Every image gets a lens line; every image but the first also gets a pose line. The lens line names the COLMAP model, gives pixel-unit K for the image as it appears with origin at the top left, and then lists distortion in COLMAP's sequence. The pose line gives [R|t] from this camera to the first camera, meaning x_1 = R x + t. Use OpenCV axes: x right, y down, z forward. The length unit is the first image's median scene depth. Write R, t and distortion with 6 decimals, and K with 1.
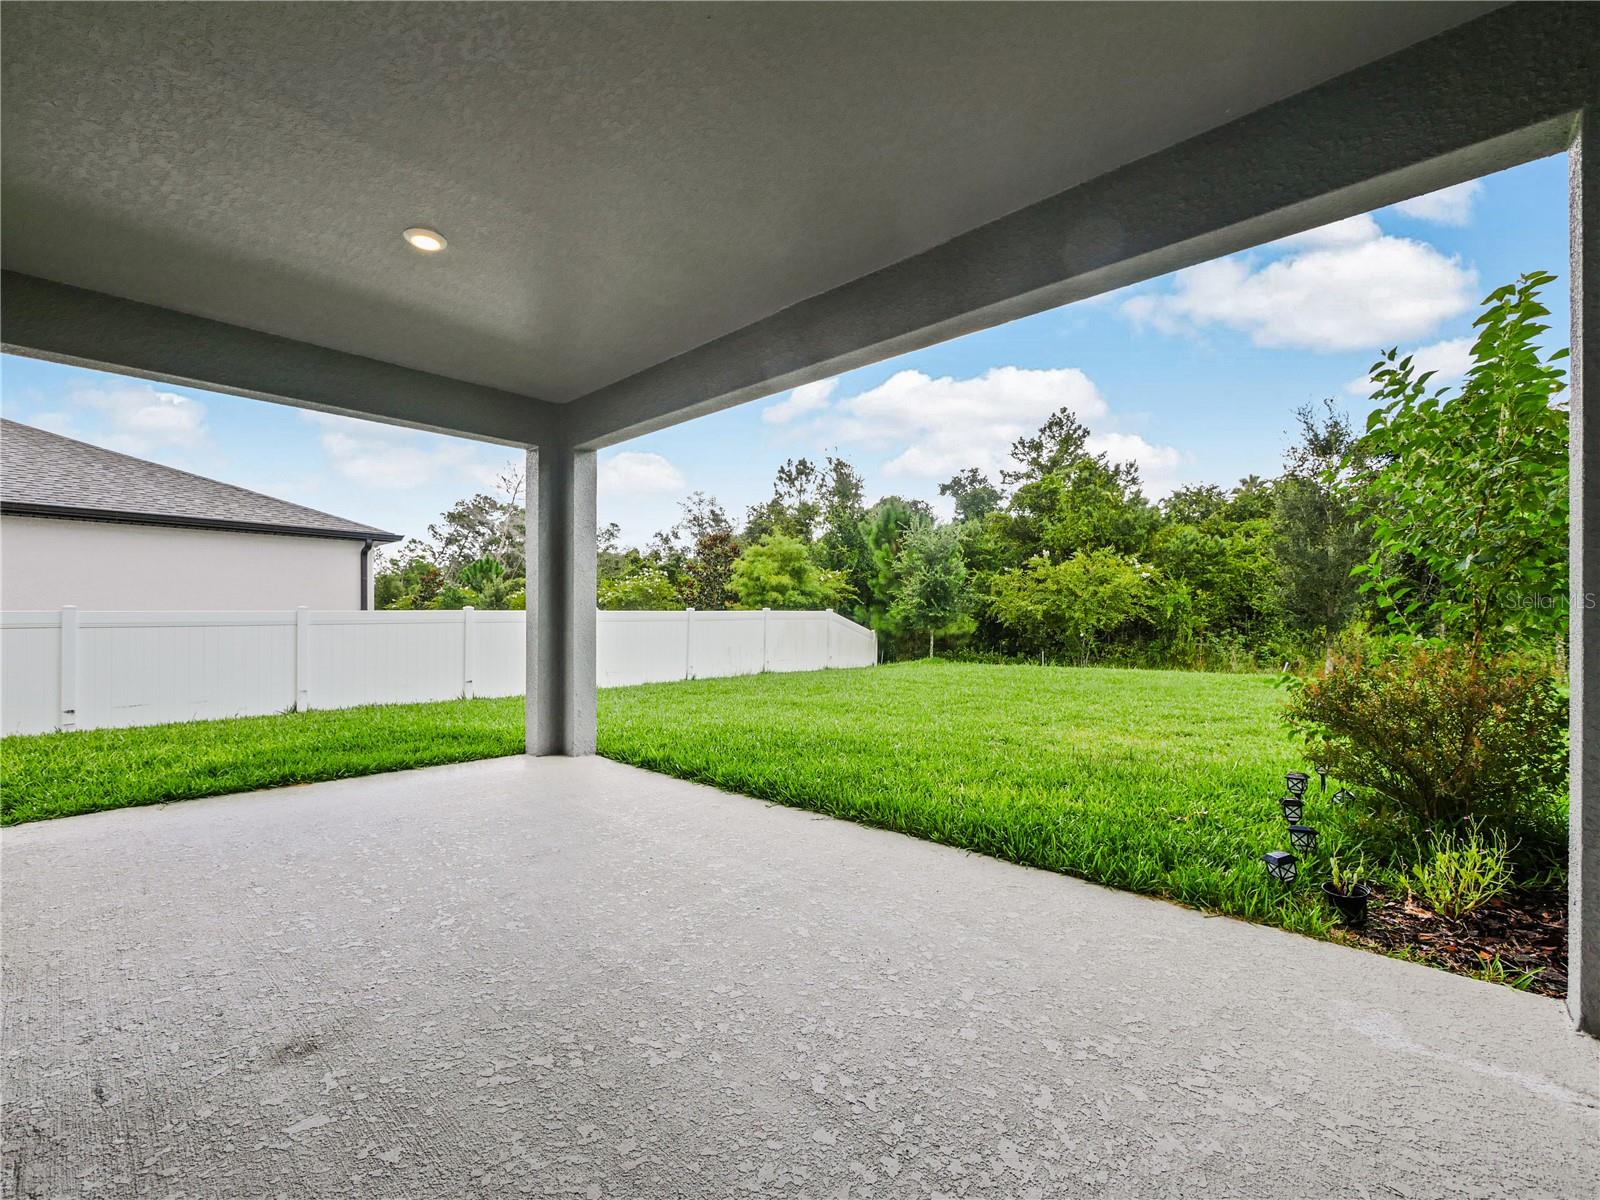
lens RADIAL K [[750.5, 0, 797.1], [0, 750.5, 626.1], [0, 0, 1]] dist [0.000720, 0.000464]
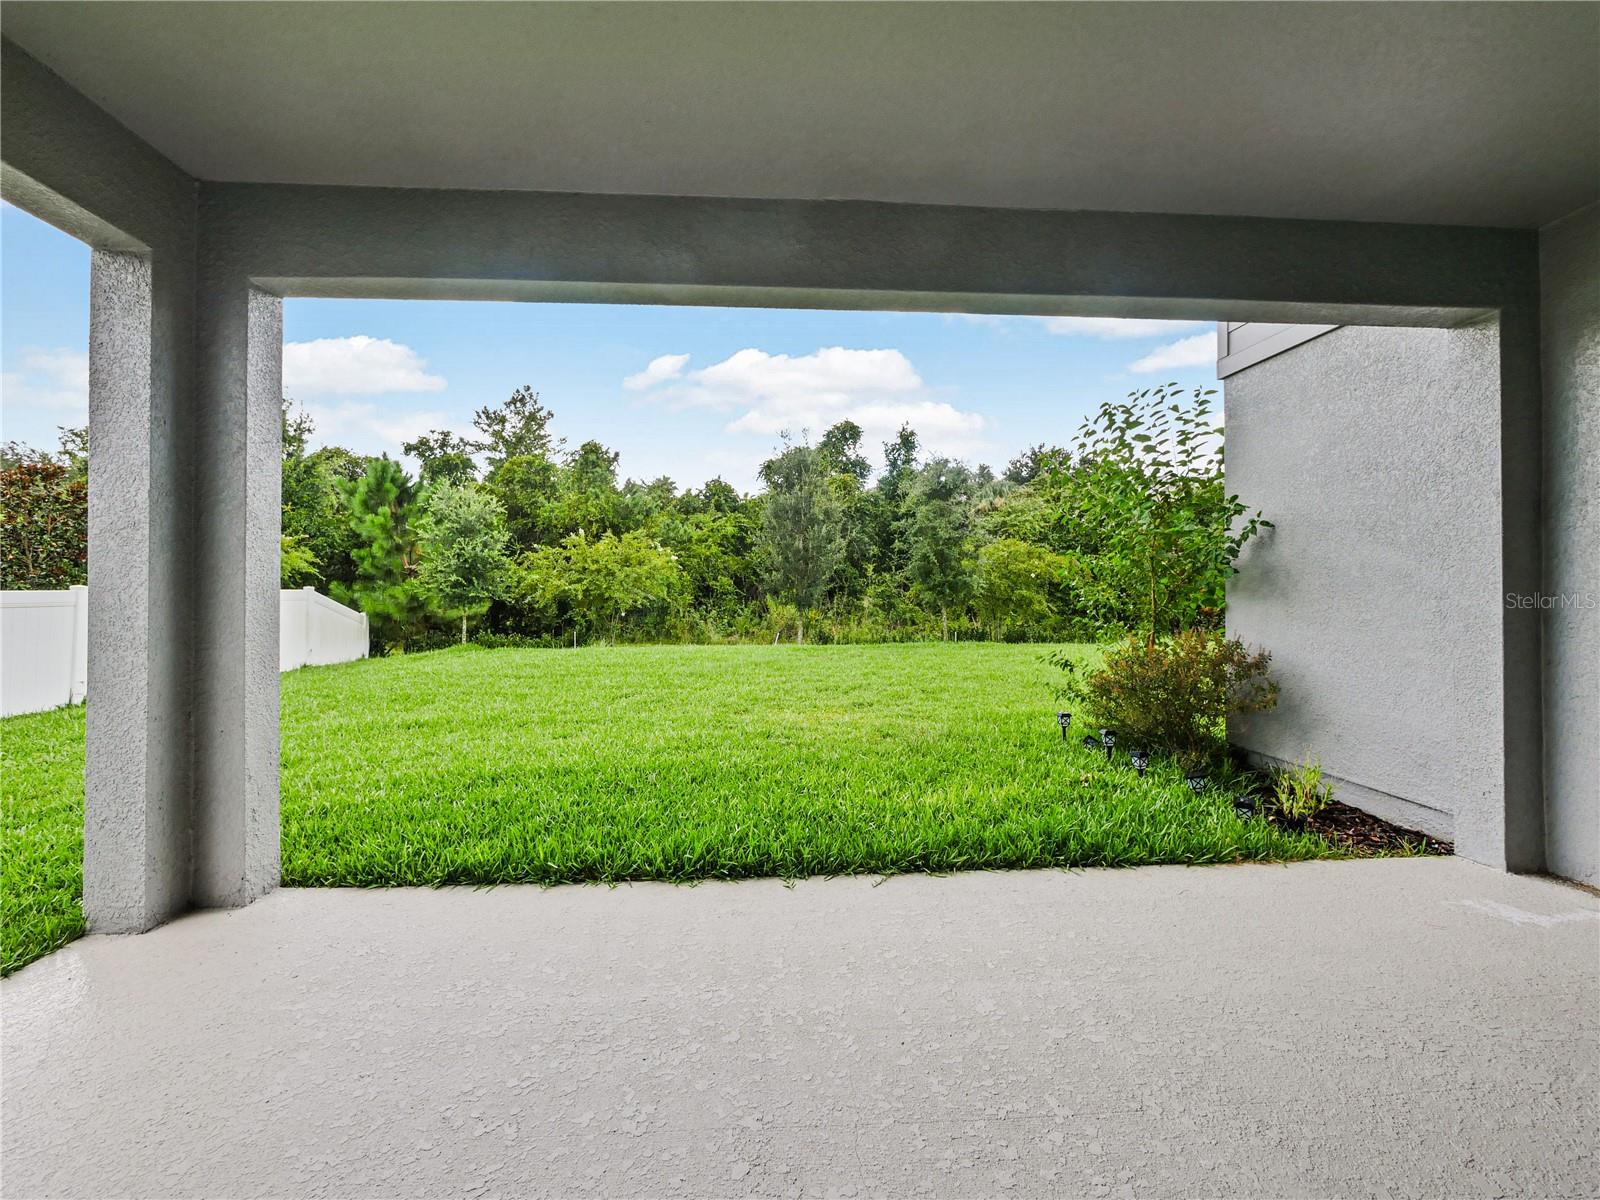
lens RADIAL K [[695.8, 0, 789.9], [0, 695.8, 592.2], [0, 0, 1]] dist [-0.001710, -0.000223]
pose [[0.655616, -0.000477, 0.755095, -0.164445], [0.006576, 0.999965, -0.005079, -0.010490], [-0.755066, 0.008296, 0.655596, 0.174548]]
